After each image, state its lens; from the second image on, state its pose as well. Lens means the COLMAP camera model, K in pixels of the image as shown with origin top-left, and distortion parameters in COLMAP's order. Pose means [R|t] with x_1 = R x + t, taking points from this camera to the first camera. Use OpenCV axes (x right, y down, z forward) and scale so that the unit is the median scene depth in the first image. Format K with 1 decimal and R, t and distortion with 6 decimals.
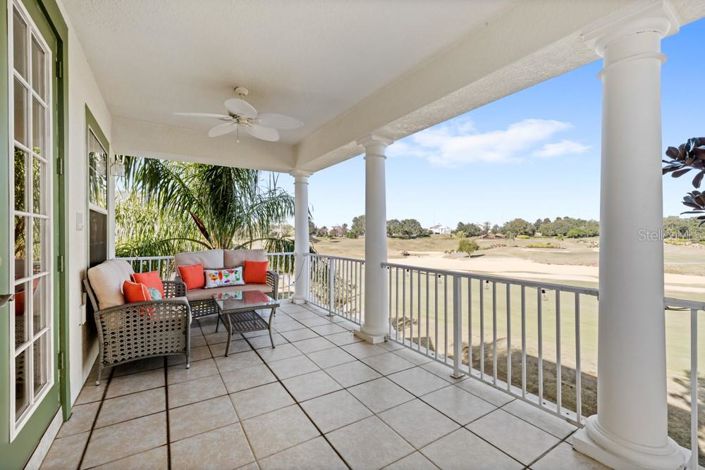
lens RADIAL K [[303.5, 0, 351.8], [0, 303.5, 231.5], [0, 0, 1]] dist [0.002744, 0.000433]
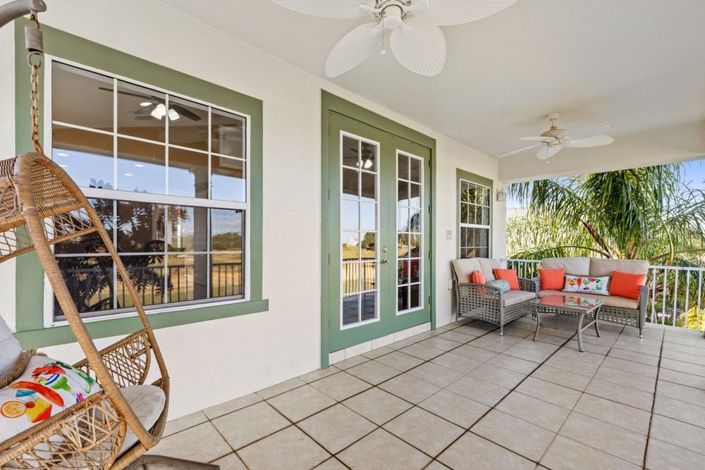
lens RADIAL K [[303.5, 0, 337.6], [0, 303.5, 244.4], [0, 0, 1]] dist [0.002744, 0.000433]
pose [[0.170354, 0.016801, -0.985240, 0.408923], [0.000043, 0.999855, 0.017058, -0.001722], [0.985383, -0.002948, 0.170329, 0.000777]]
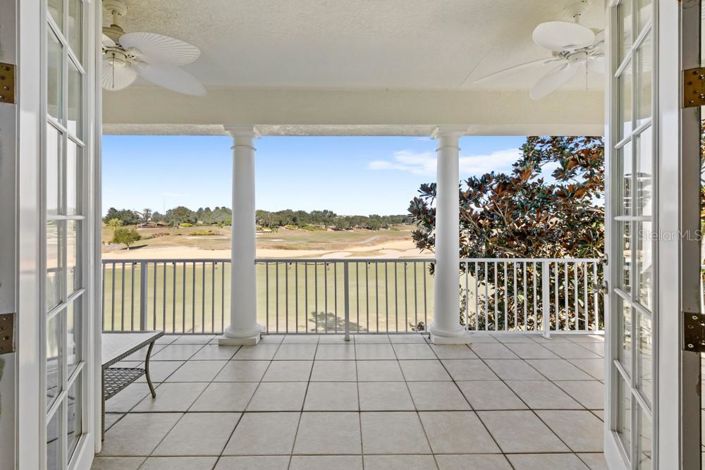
lens RADIAL K [[303.5, 0, 352.9], [0, 303.5, 220.1], [0, 0, 1]] dist [0.002744, 0.000433]
pose [[0.515209, 0.007678, 0.857030, -0.378722], [-0.009736, 0.999948, -0.003105, -0.015144], [-0.857009, -0.006745, 0.515257, 0.152590]]
